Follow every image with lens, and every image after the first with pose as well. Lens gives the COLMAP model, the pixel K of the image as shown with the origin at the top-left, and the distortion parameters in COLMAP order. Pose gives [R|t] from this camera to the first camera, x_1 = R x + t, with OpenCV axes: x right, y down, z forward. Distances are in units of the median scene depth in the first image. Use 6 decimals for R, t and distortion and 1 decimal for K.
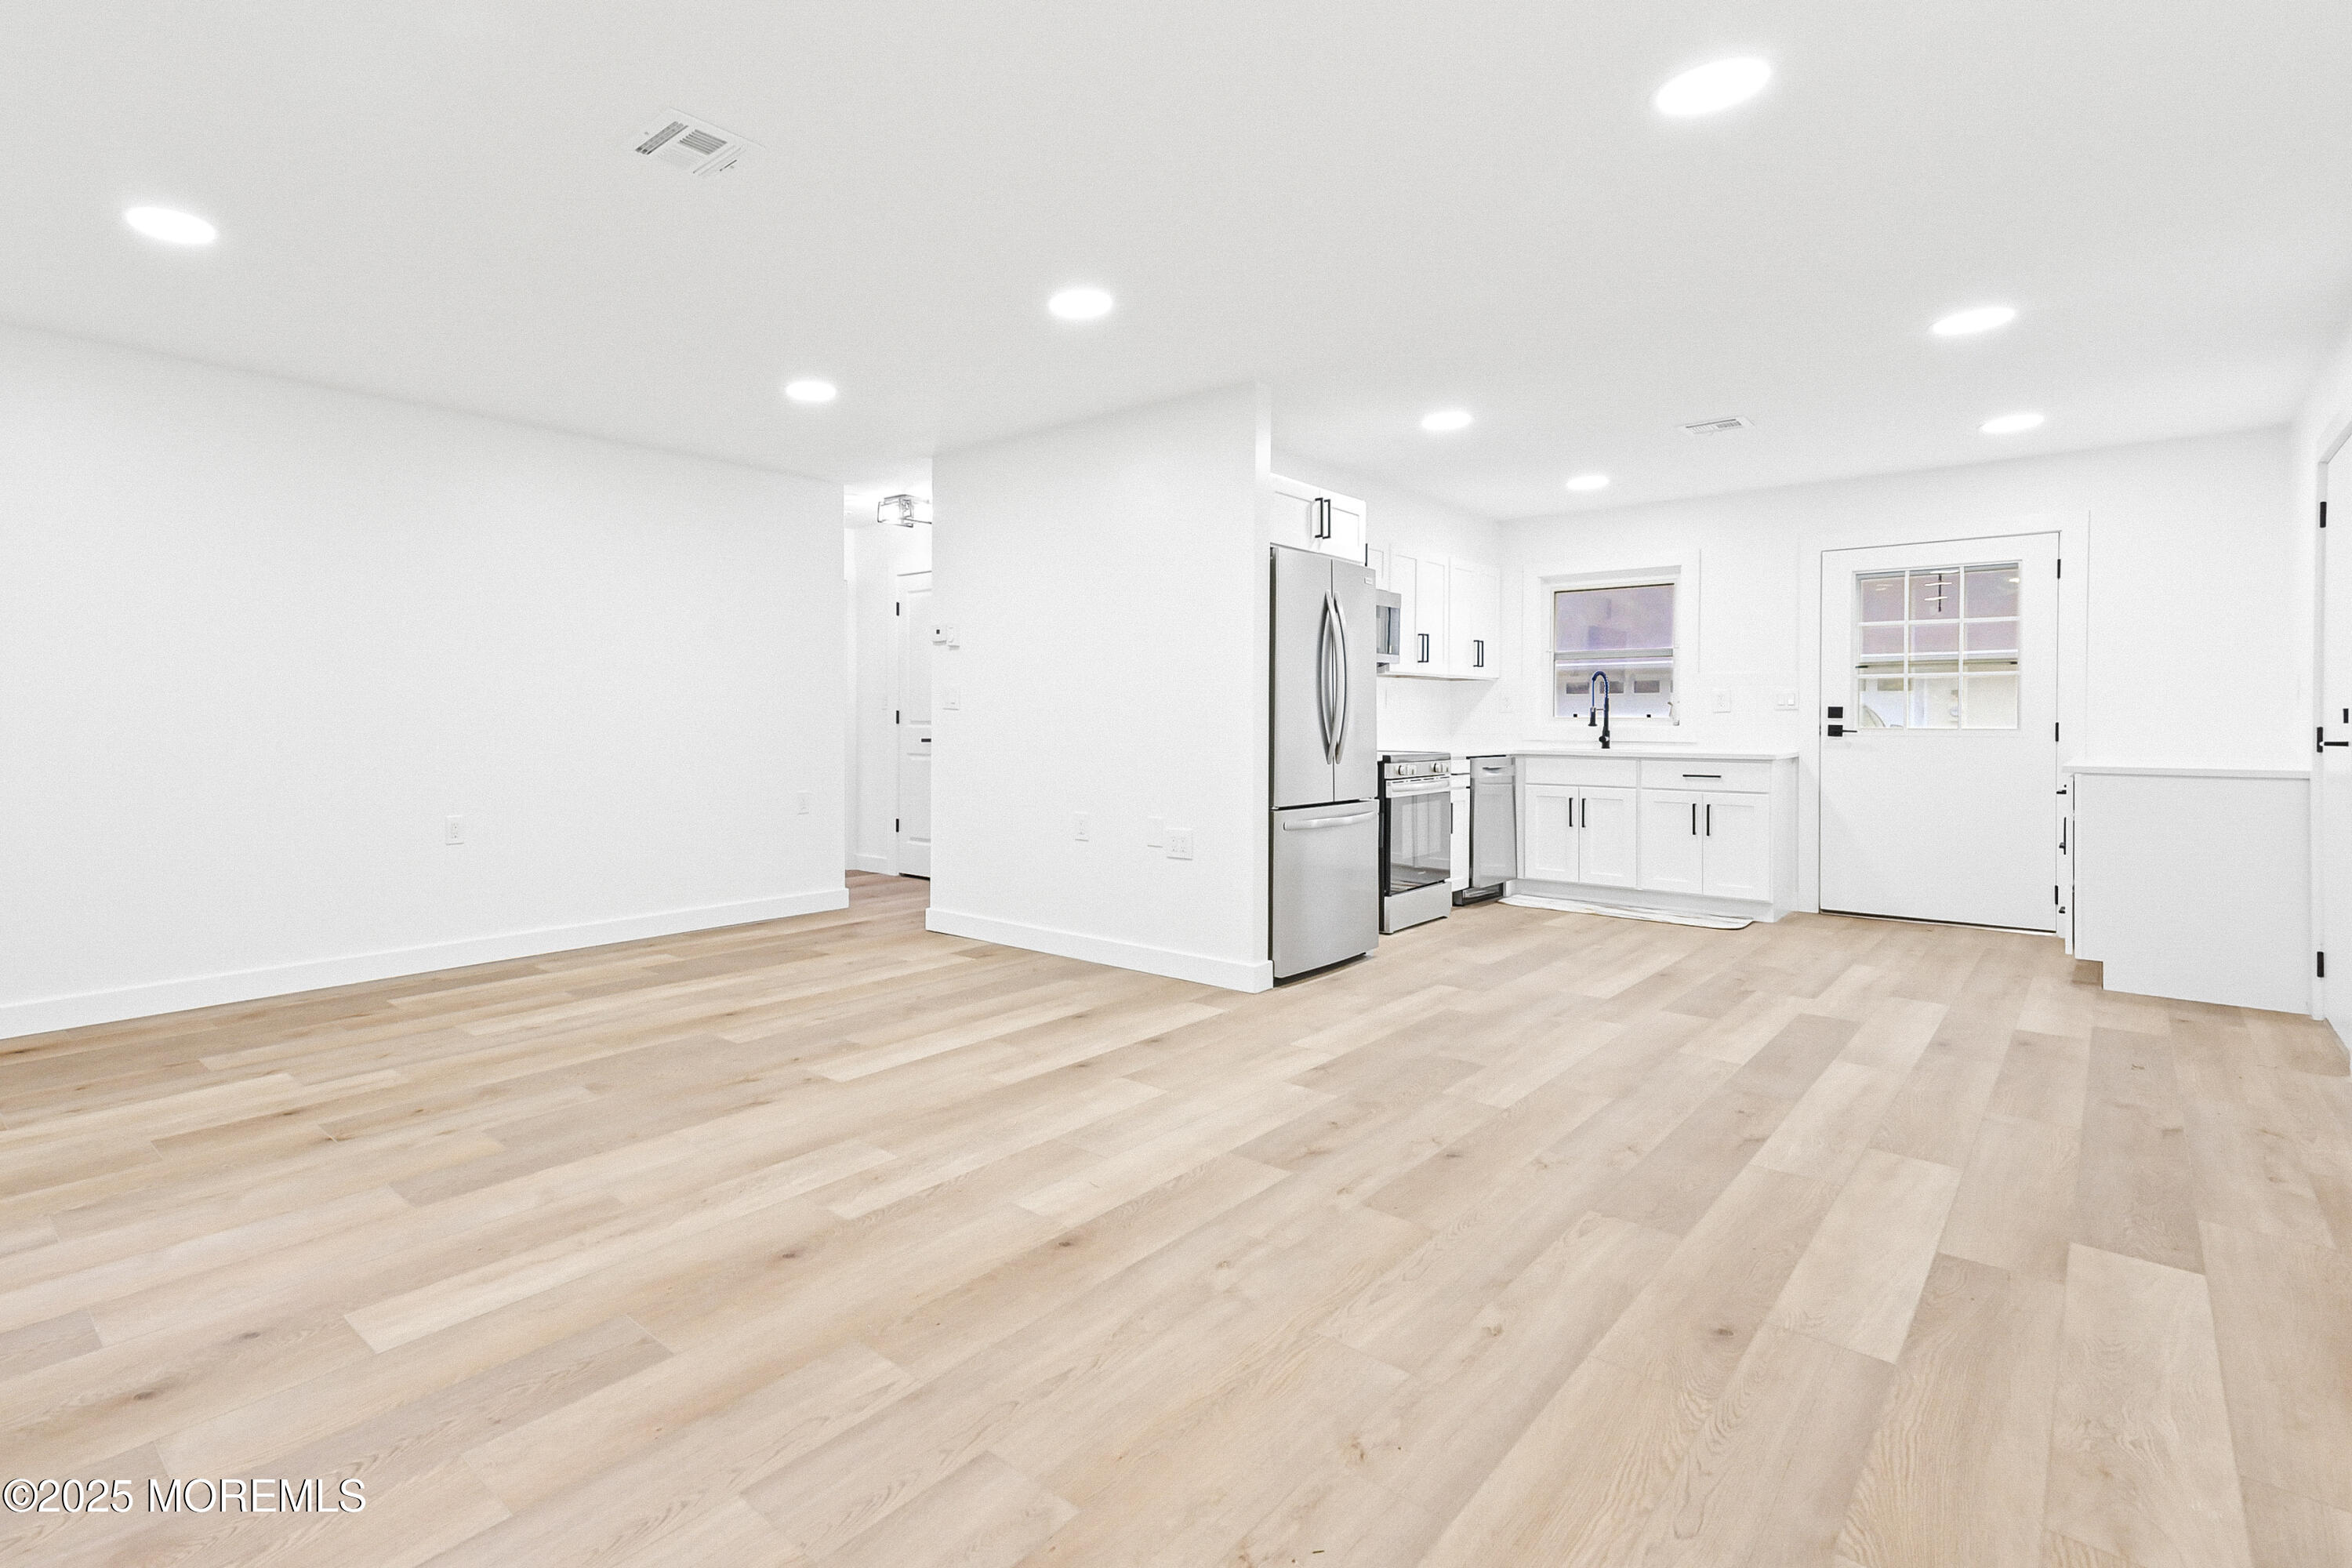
lens RADIAL K [[1123.6, 0, 938.5], [0, 1123.6, 727.4], [0, 0, 1]] dist [0.018300, 0.000920]
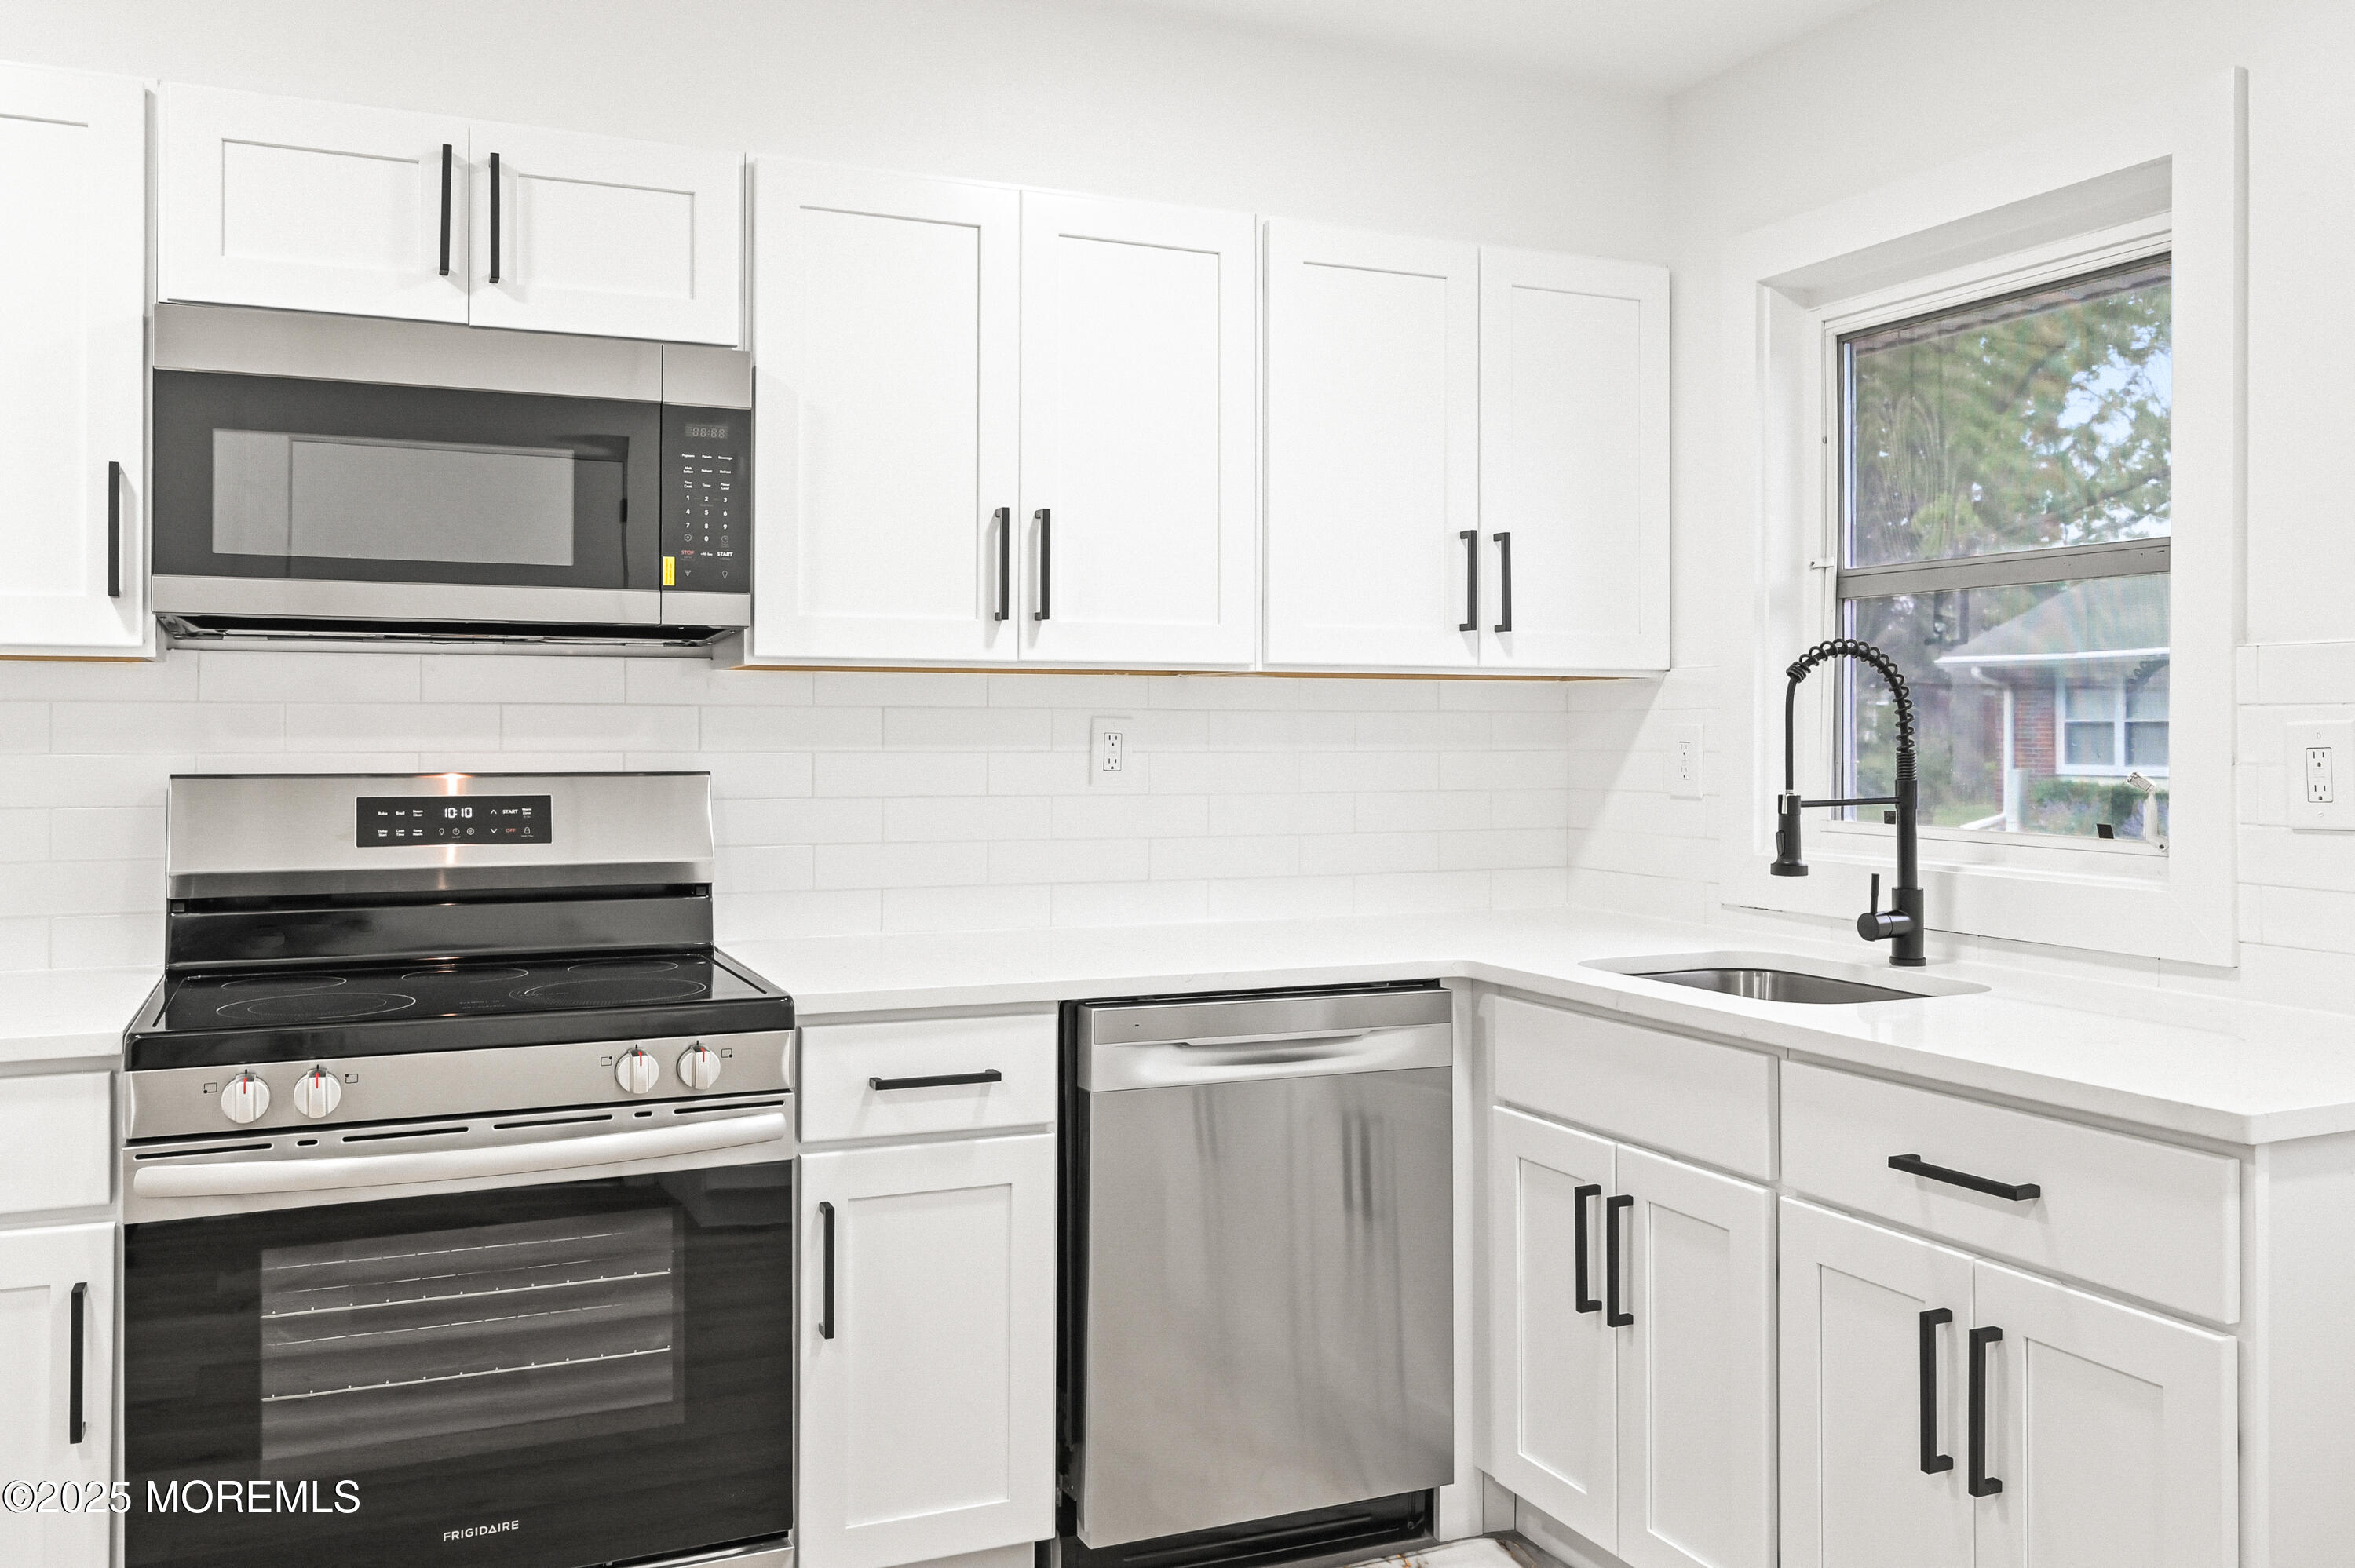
lens RADIAL K [[1893.1, 0, 1170.4], [0, 1893.1, 722.5], [0, 0, 1]] dist [0.001627, -0.001242]
pose [[0.939431, -0.001375, -0.342735, 1.223188], [-0.003203, 0.999913, -0.012790, -0.056536], [0.342723, 0.013113, 0.939345, 1.203195]]
